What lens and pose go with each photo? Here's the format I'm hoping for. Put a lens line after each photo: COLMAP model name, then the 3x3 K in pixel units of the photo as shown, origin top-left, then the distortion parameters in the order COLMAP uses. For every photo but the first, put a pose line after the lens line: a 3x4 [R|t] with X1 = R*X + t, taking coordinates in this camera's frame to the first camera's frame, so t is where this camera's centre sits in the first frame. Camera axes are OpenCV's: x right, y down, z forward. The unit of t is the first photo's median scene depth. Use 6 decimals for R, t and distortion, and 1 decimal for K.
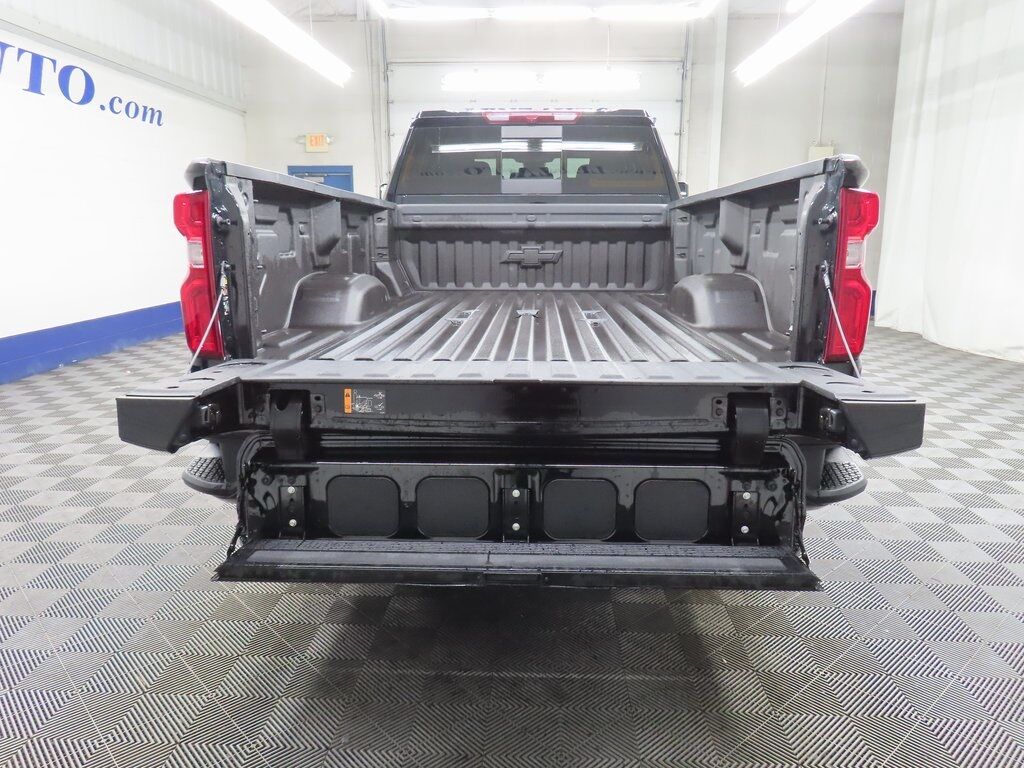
lens RADIAL K [[733.7, 0, 512.0], [0, 733.7, 384.0], [0, 0, 1]] dist [-0.011079, 0.006061]
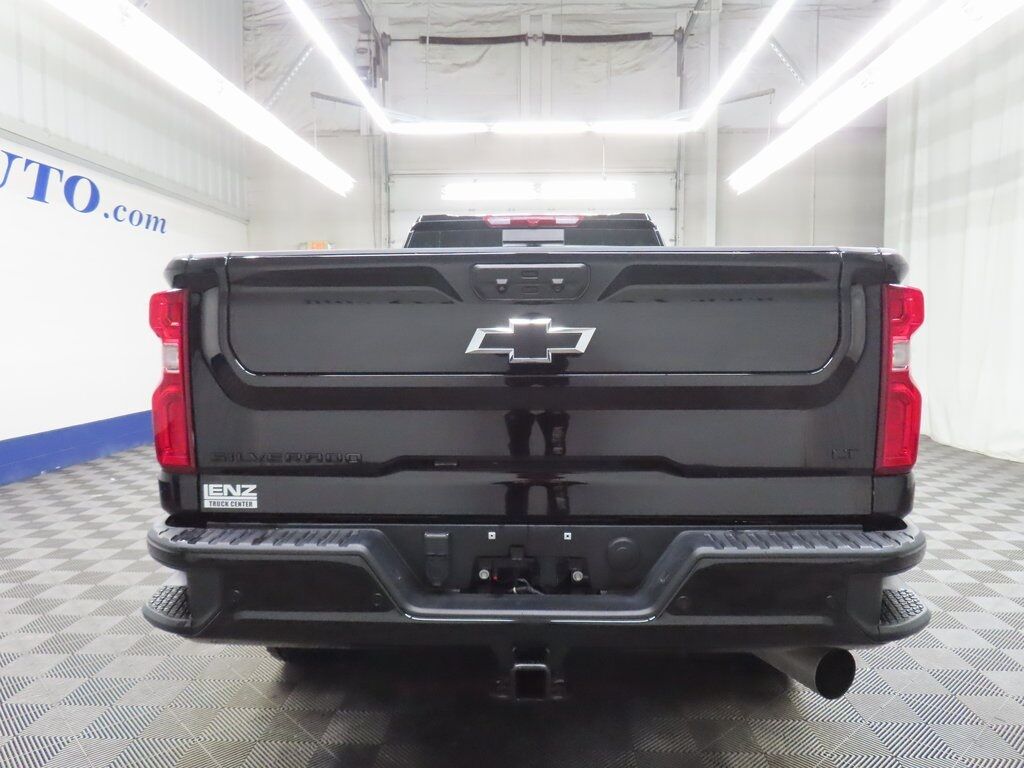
lens RADIAL K [[733.7, 0, 512.0], [0, 733.7, 384.0], [0, 0, 1]] dist [-0.011079, 0.006061]
pose [[0.999984, -0.003435, 0.004392, -0.004258], [0.004011, 0.990352, -0.138518, -0.005135], [-0.003874, 0.138534, 0.990350, 0.030220]]
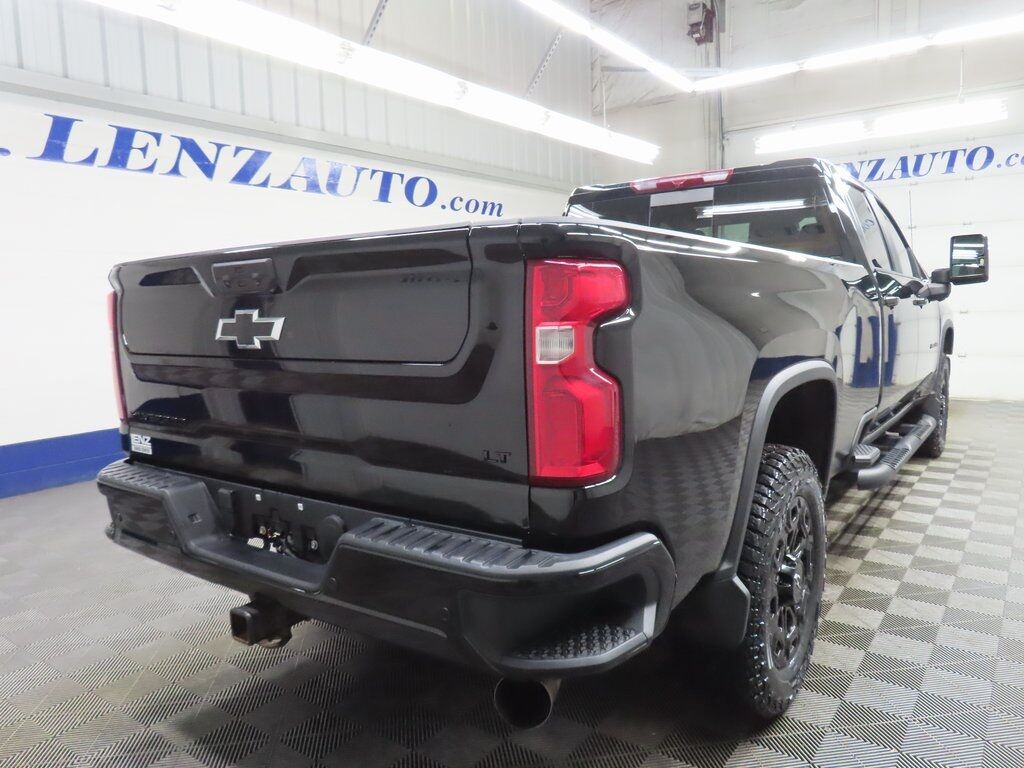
lens RADIAL K [[733.7, 0, 512.0], [0, 733.7, 384.0], [0, 0, 1]] dist [-0.011079, 0.006061]
pose [[0.833783, 0.037276, -0.550832, 0.231839], [-0.086768, 0.994167, -0.064062, -0.023287], [0.545231, 0.101209, 0.832154, 0.095863]]
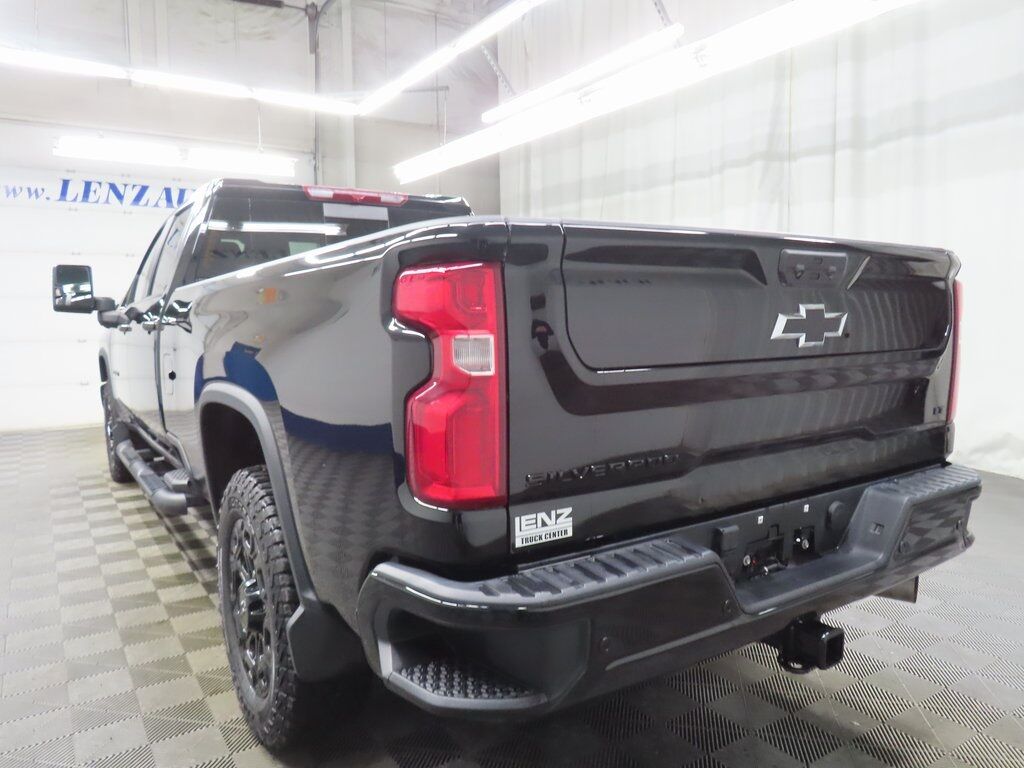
lens RADIAL K [[741.6, 0, 498.6], [0, 741.6, 377.6], [0, 0, 1]] dist [-0.007150, 0.001781]
pose [[0.822376, -0.055291, 0.566251, -0.226119], [0.128088, 0.987709, -0.089580, -0.026201], [-0.554338, 0.146198, 0.819351, 0.122516]]
